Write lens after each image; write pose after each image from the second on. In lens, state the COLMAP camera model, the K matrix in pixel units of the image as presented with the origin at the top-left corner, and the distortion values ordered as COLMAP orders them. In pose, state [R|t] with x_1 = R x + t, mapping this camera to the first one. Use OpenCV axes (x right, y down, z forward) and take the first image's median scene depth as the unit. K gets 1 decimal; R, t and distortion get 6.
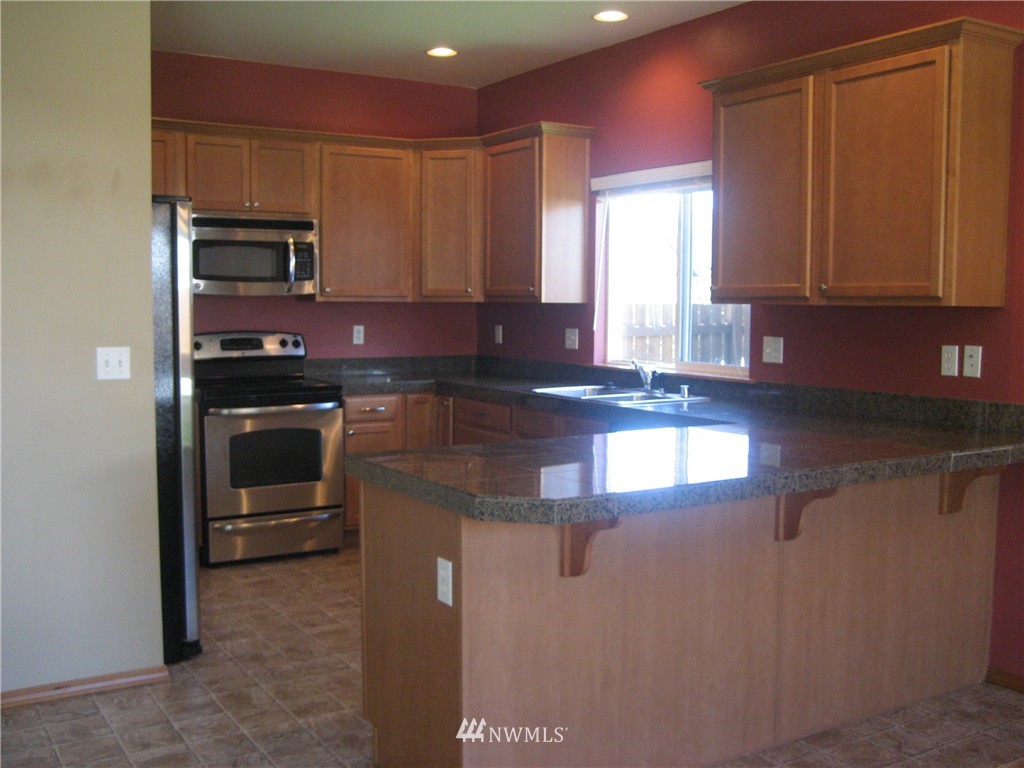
lens RADIAL K [[1071.9, 0, 511.3], [0, 1071.9, 398.2], [0, 0, 1]] dist [-0.148696, 0.193356]
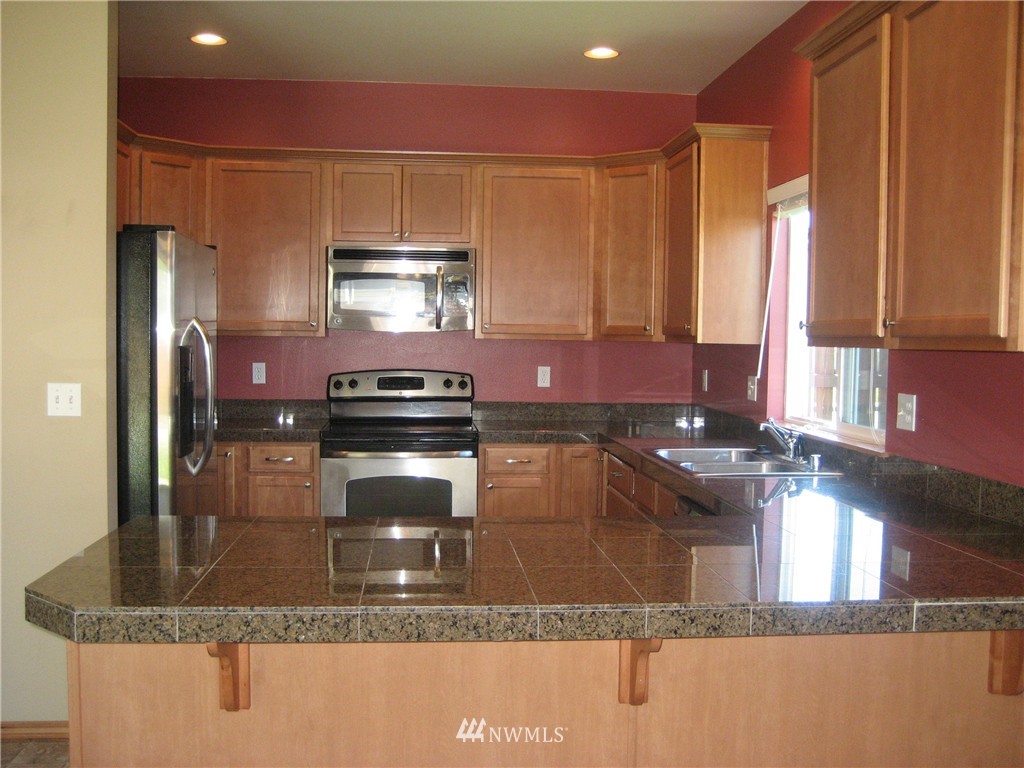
lens RADIAL K [[1071.9, 0, 511.3], [0, 1071.9, 398.2], [0, 0, 1]] dist [-0.148696, 0.193356]
pose [[0.892381, 0.033208, -0.450059, 0.274411], [-0.049618, 0.998463, -0.024709, -0.020286], [0.448547, 0.044381, 0.892657, 0.211174]]
